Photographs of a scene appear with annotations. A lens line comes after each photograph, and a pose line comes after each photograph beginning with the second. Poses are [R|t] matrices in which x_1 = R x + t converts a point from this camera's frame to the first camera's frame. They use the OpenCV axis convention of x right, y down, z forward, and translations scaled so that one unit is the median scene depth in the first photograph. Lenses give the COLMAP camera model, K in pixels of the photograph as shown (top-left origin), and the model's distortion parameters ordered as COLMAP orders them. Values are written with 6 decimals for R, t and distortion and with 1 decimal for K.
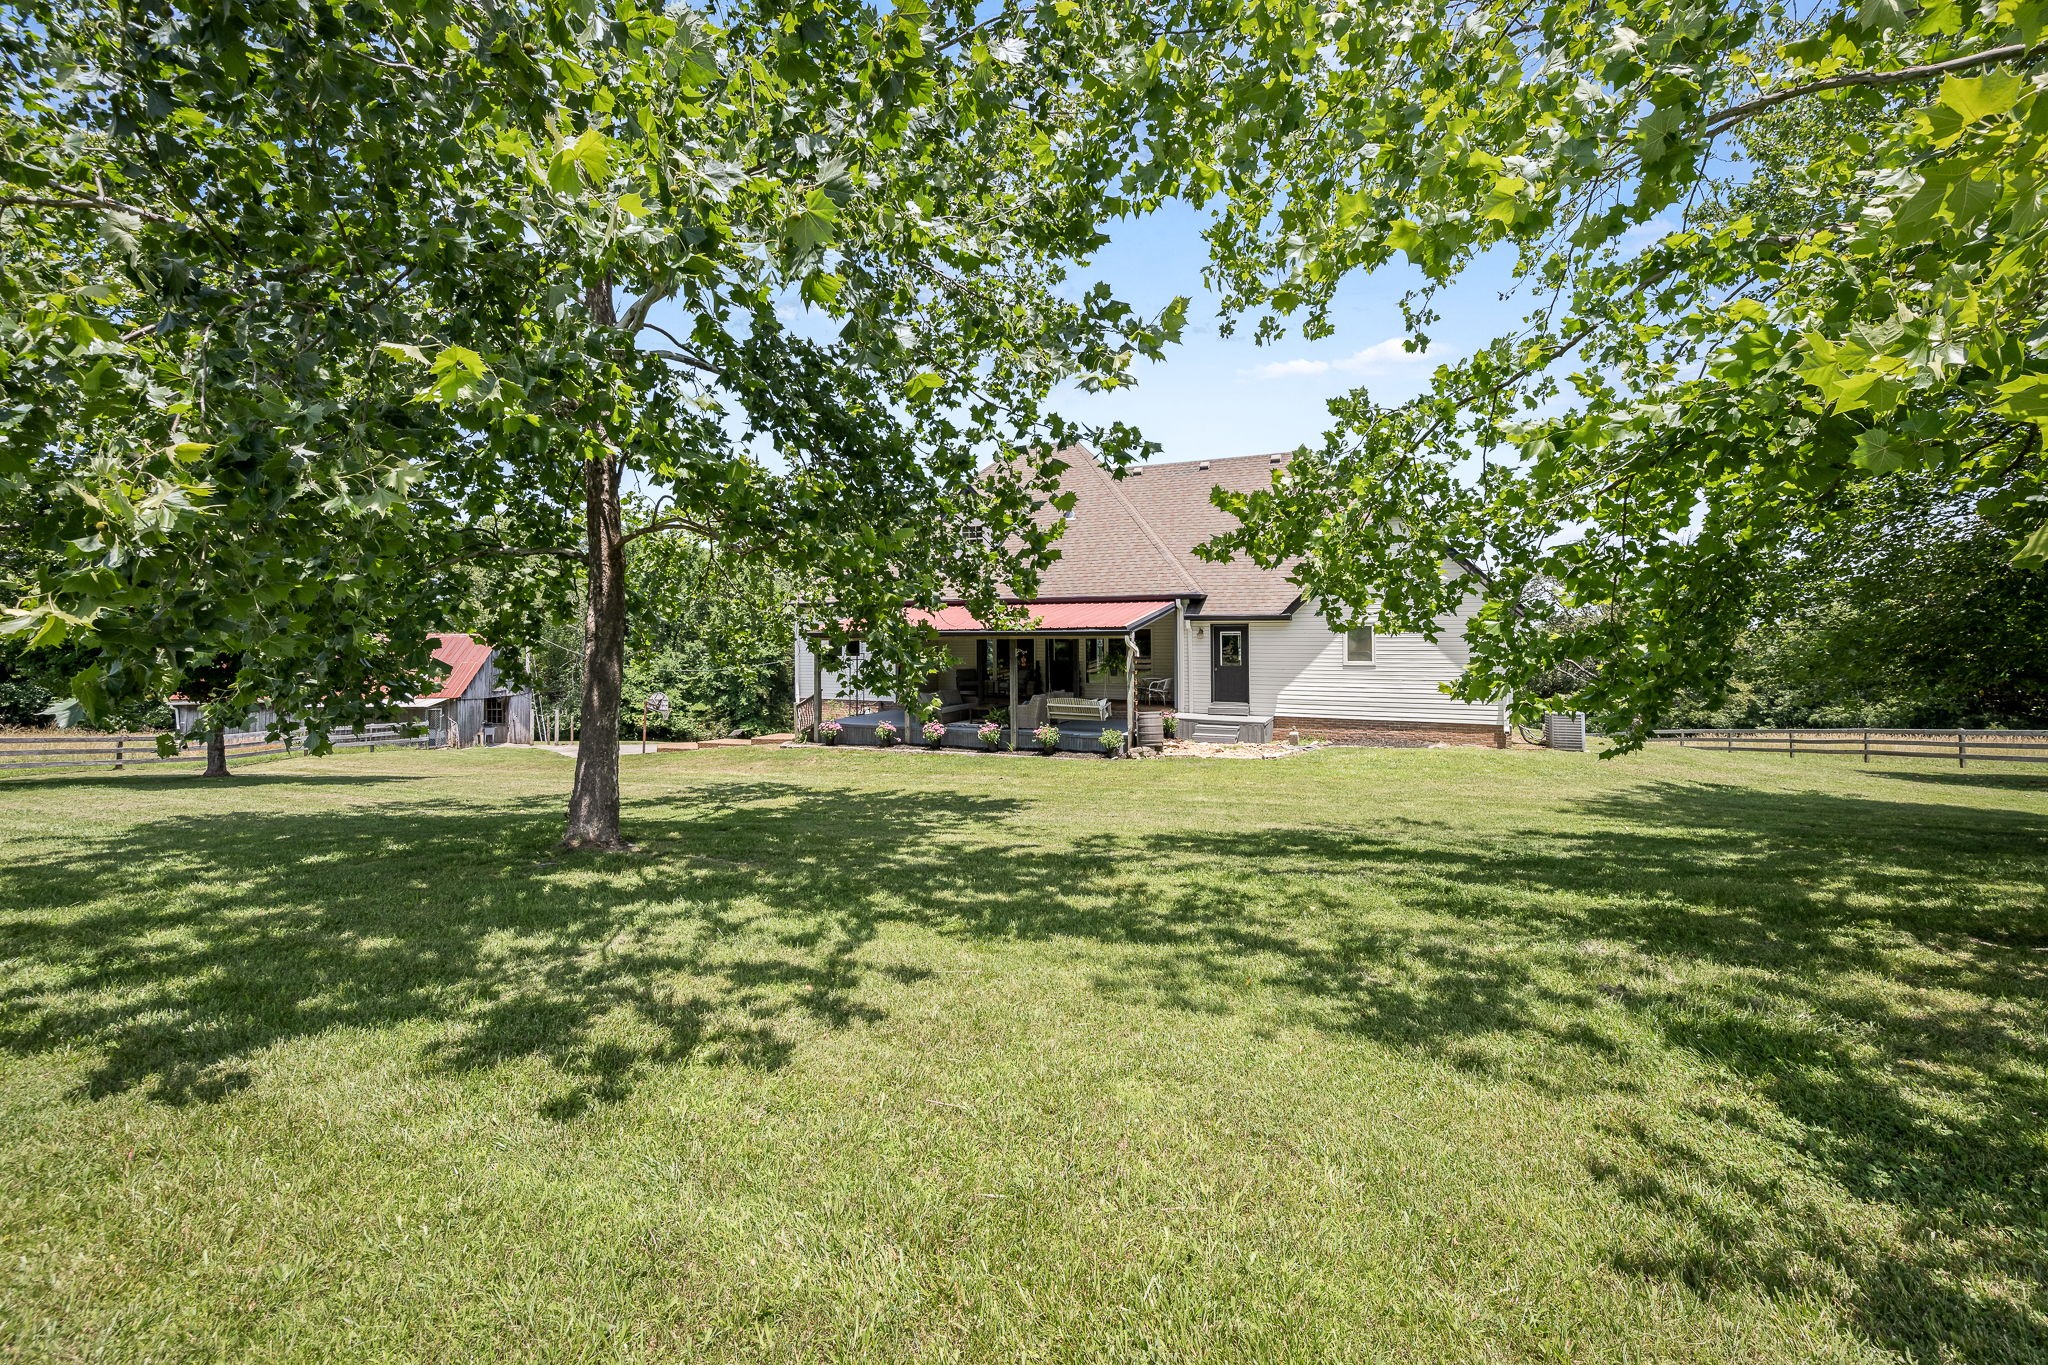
lens RADIAL K [[829.8, 0, 1026.6], [0, 829.8, 659.6], [0, 0, 1]] dist [0.000764, 0.000082]
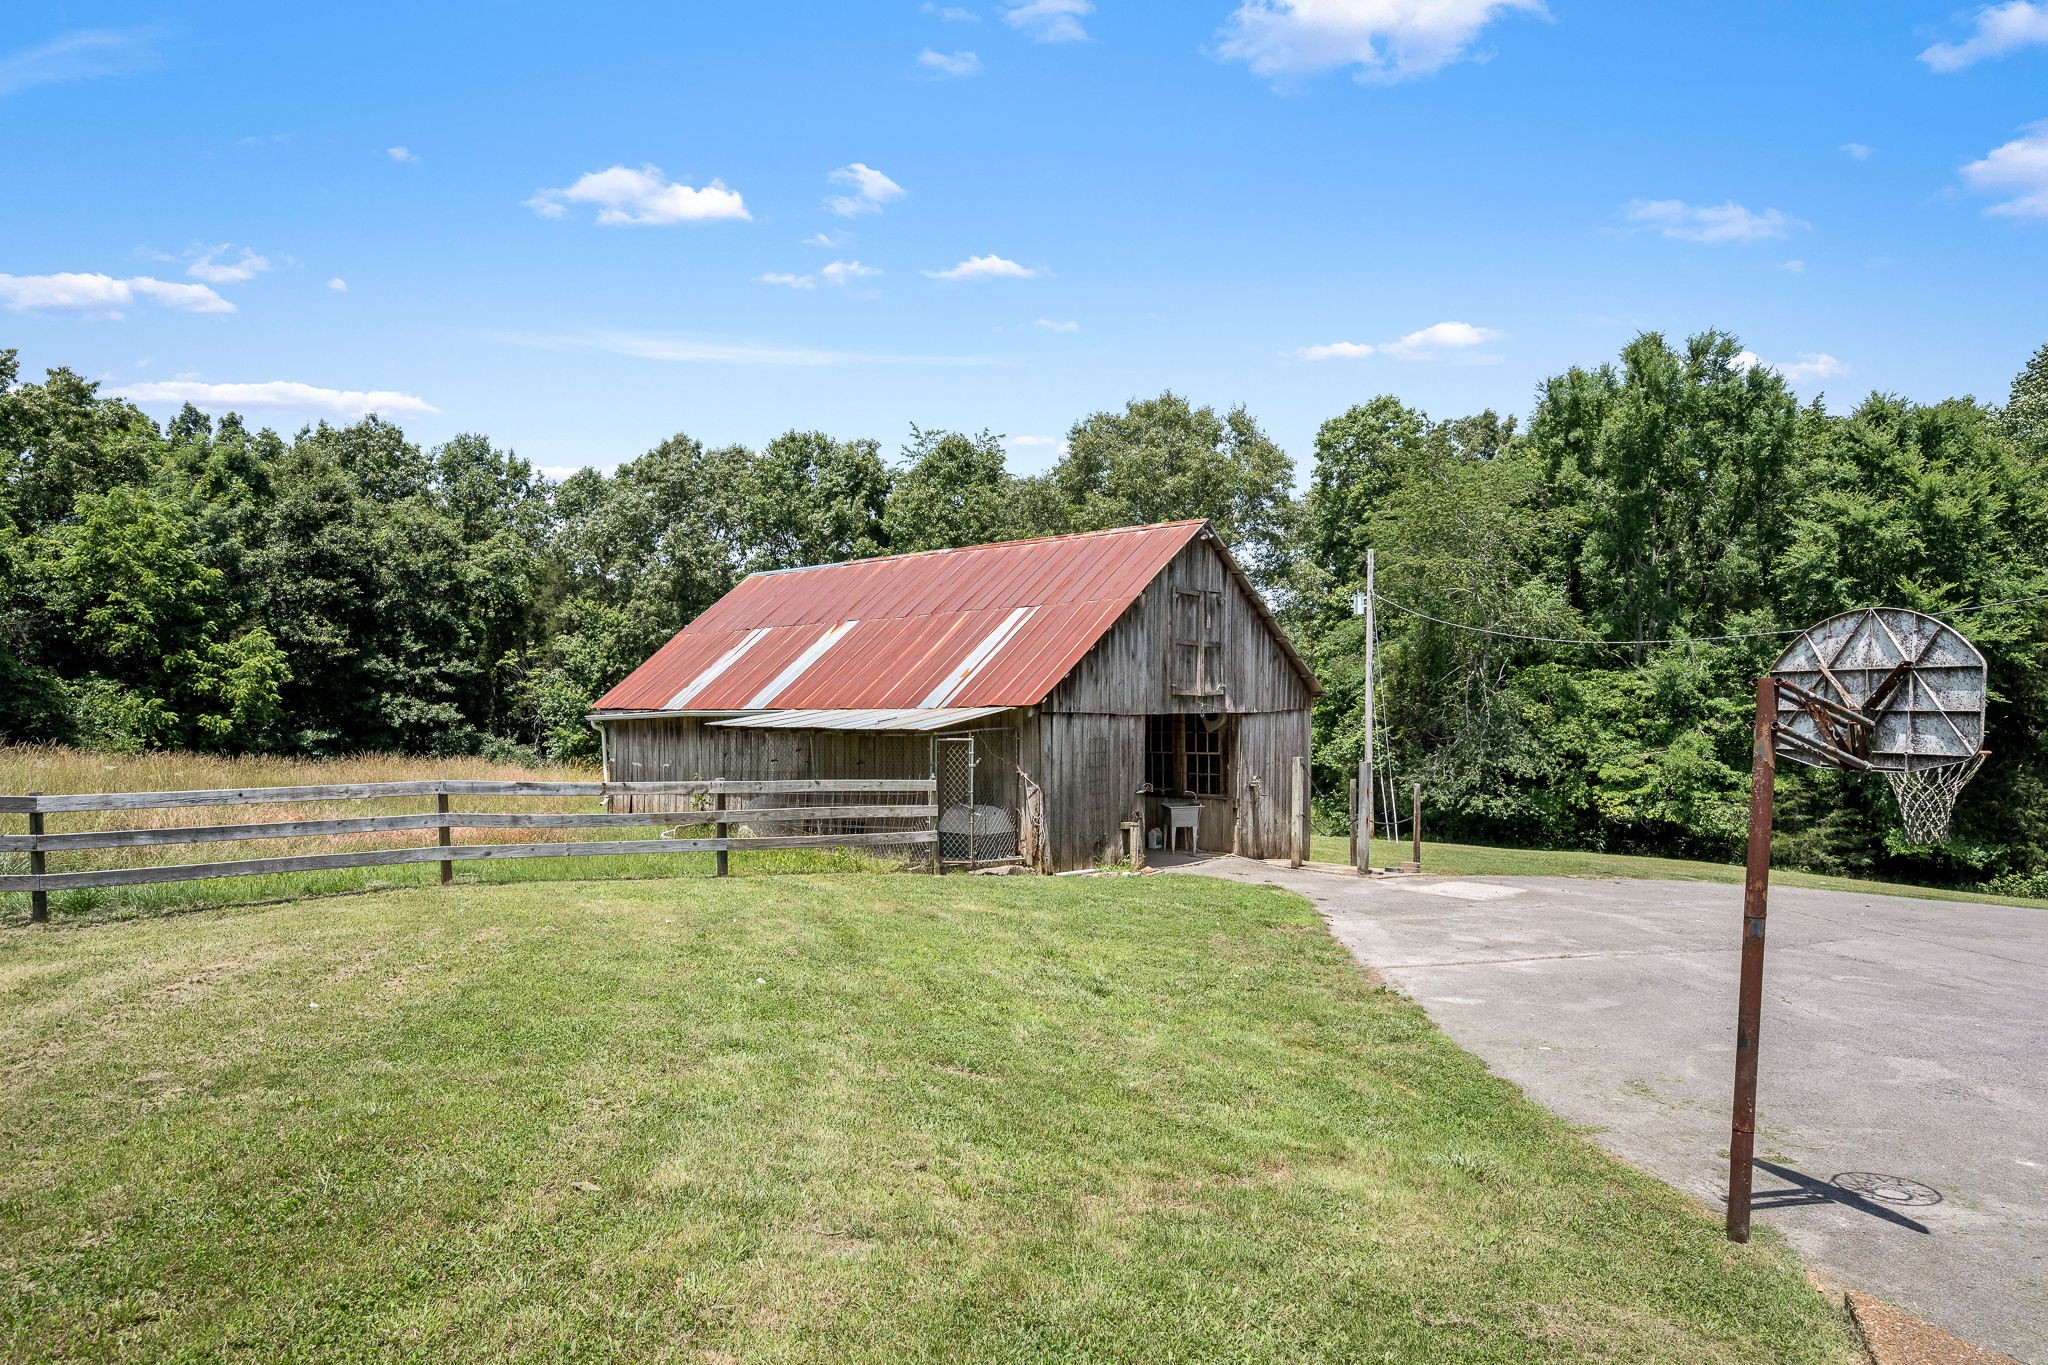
lens RADIAL K [[1159.4, 0, 1023.9], [0, 1159.4, 720.2], [0, 0, 1]] dist [-0.003701, -0.000529]
pose [[0.627534, -0.002188, -0.778586, -0.618979], [0.007637, 0.999965, 0.003345, 0.085221], [0.778552, -0.008045, 0.627529, 1.256450]]
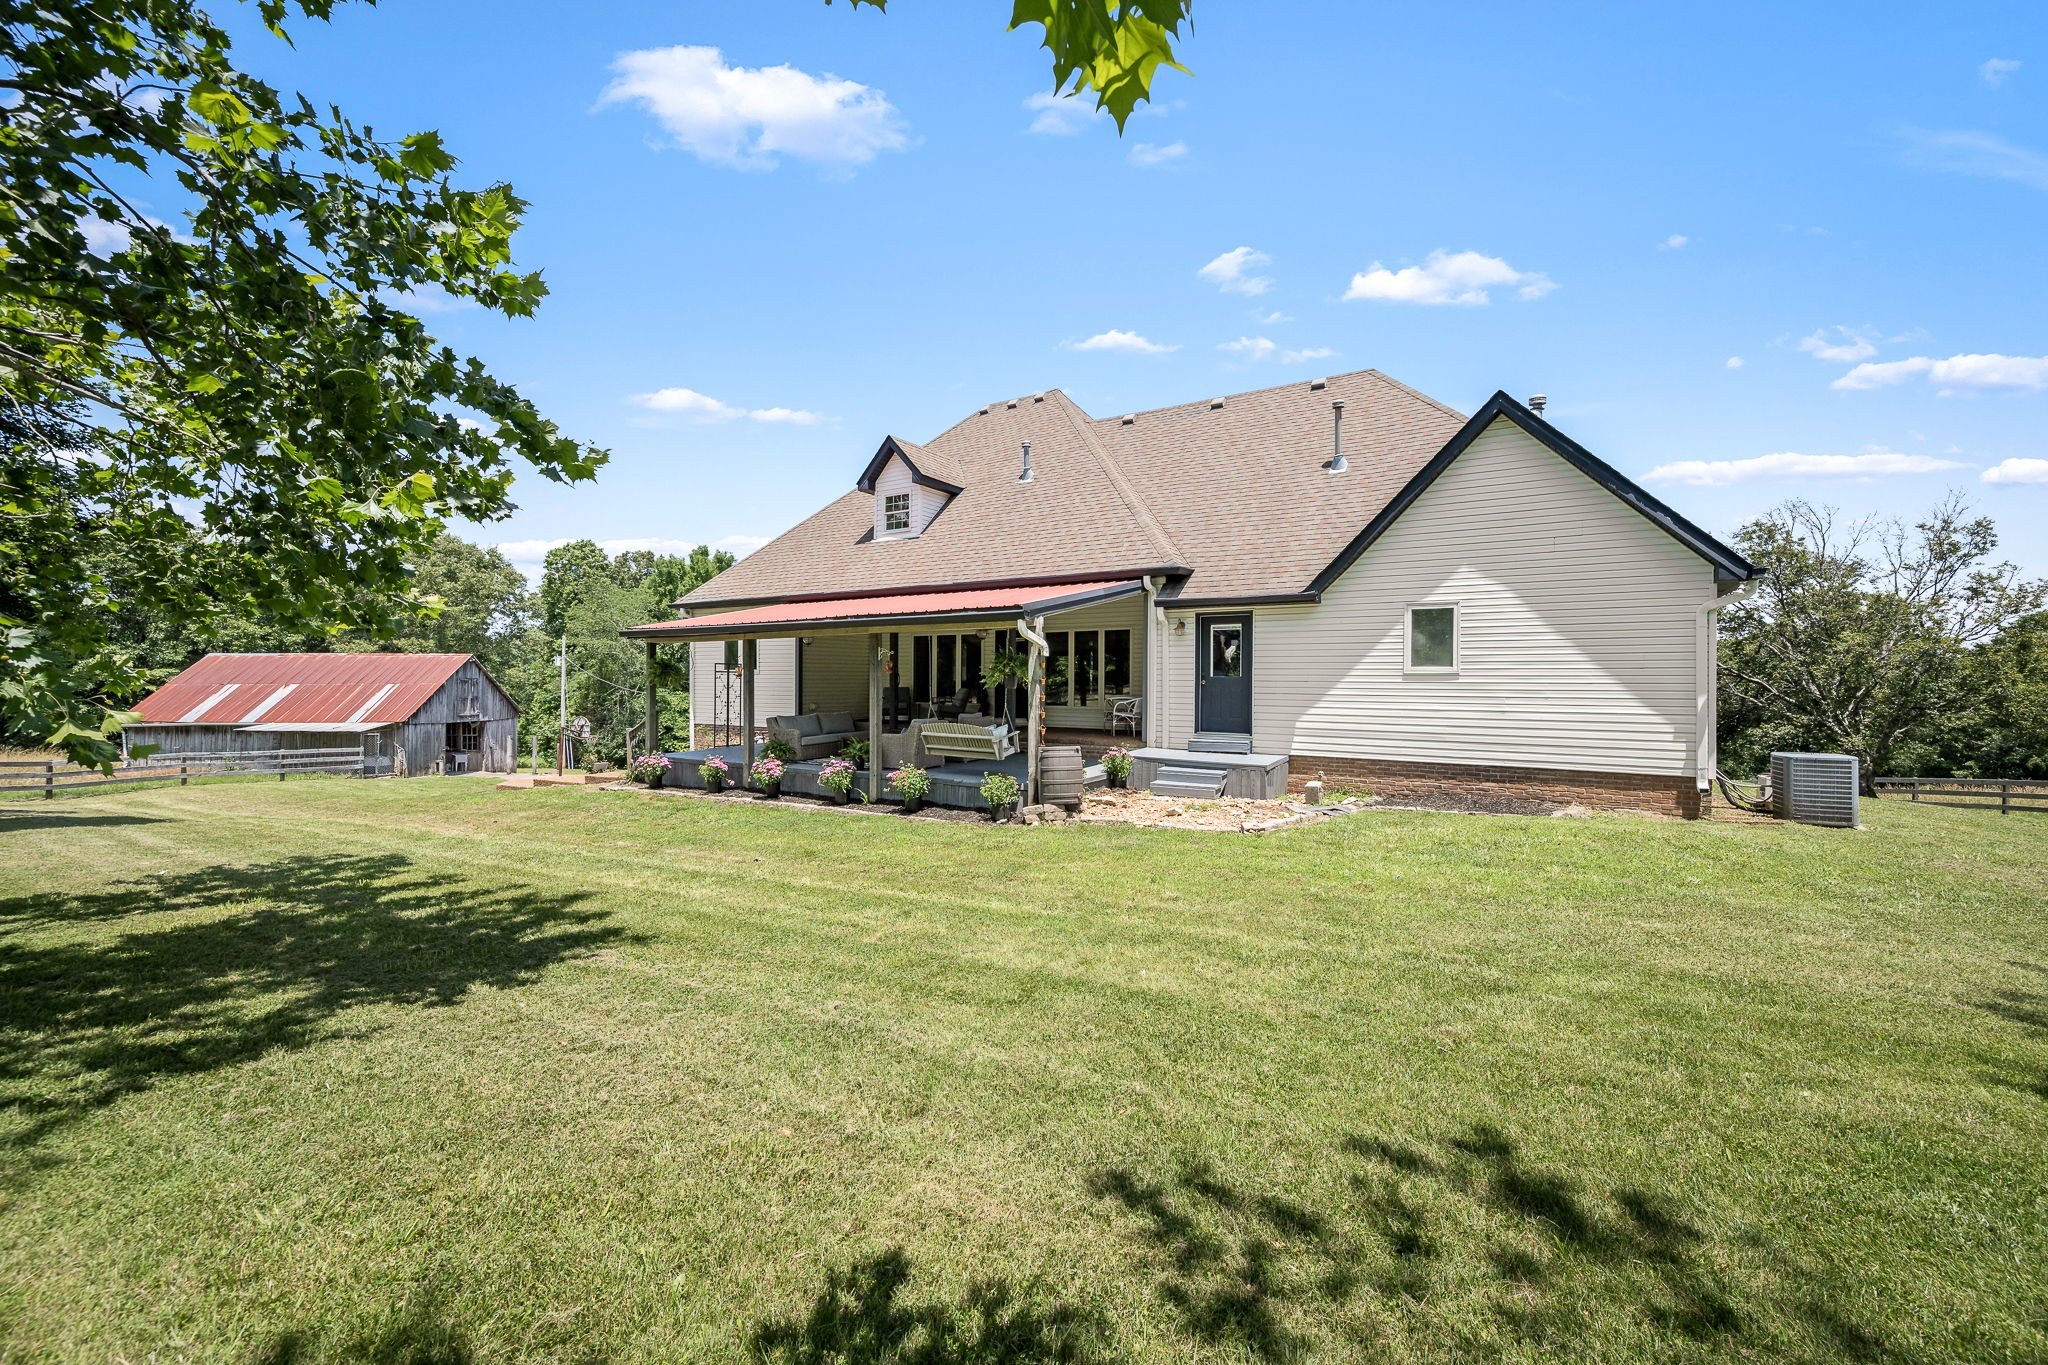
lens RADIAL K [[789.4, 0, 1035.7], [0, 789.4, 702.2], [0, 0, 1]] dist [-0.001625, -0.000221]
pose [[0.993418, 0.004642, -0.114449, 0.174121], [-0.003524, 0.999944, 0.009969, 0.022379], [0.114489, -0.009500, 0.993379, 0.380192]]
